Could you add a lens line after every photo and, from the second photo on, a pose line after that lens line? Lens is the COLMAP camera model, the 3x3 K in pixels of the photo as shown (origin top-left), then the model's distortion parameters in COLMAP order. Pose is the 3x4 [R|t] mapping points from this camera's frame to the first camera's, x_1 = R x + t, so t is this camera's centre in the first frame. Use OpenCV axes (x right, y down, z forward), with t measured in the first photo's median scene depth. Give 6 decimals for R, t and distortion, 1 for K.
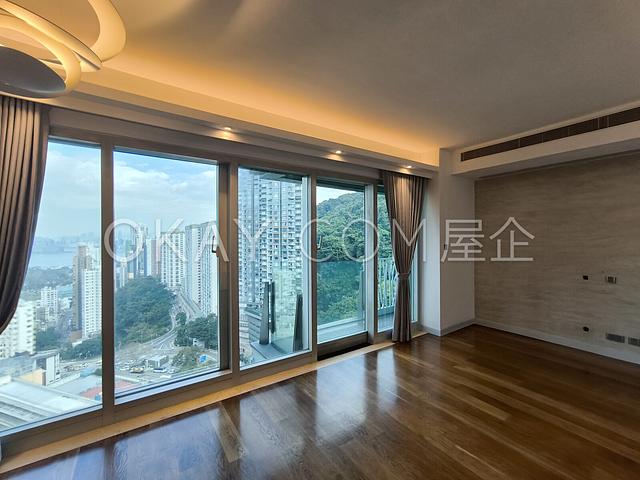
lens RADIAL K [[276.2, 0, 320.0], [0, 276.2, 240.0], [0, 0, 1]] dist [-0.017824, 0.011564]
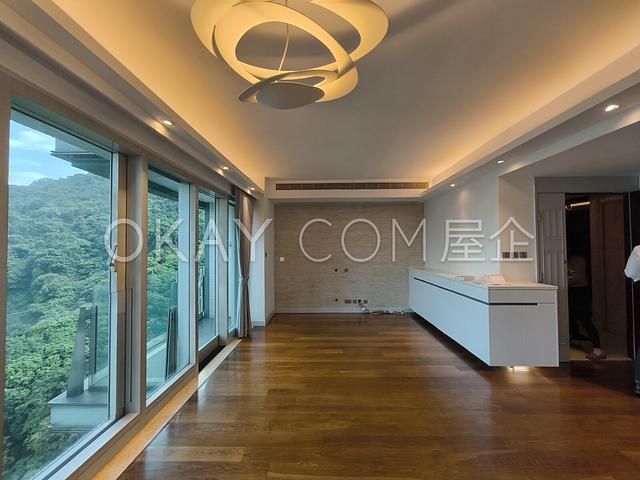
lens RADIAL K [[276.2, 0, 320.0], [0, 276.2, 240.0], [0, 0, 1]] dist [-0.017824, 0.011564]
pose [[0.582015, 0.022495, 0.812867, -0.484638], [0.010868, 0.999313, -0.035436, 0.007316], [-0.813105, 0.029458, 0.581371, 0.058680]]
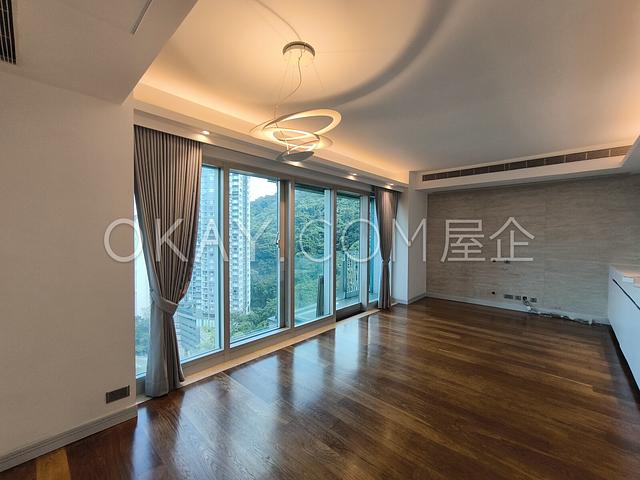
lens RADIAL K [[276.2, 0, 320.0], [0, 276.2, 240.0], [0, 0, 1]] dist [-0.017824, 0.011564]
pose [[0.973051, 0.004113, 0.230553, -0.357476], [-0.006771, 0.999919, 0.010741, 0.007074], [-0.230490, -0.012013, 0.973001, -0.295401]]
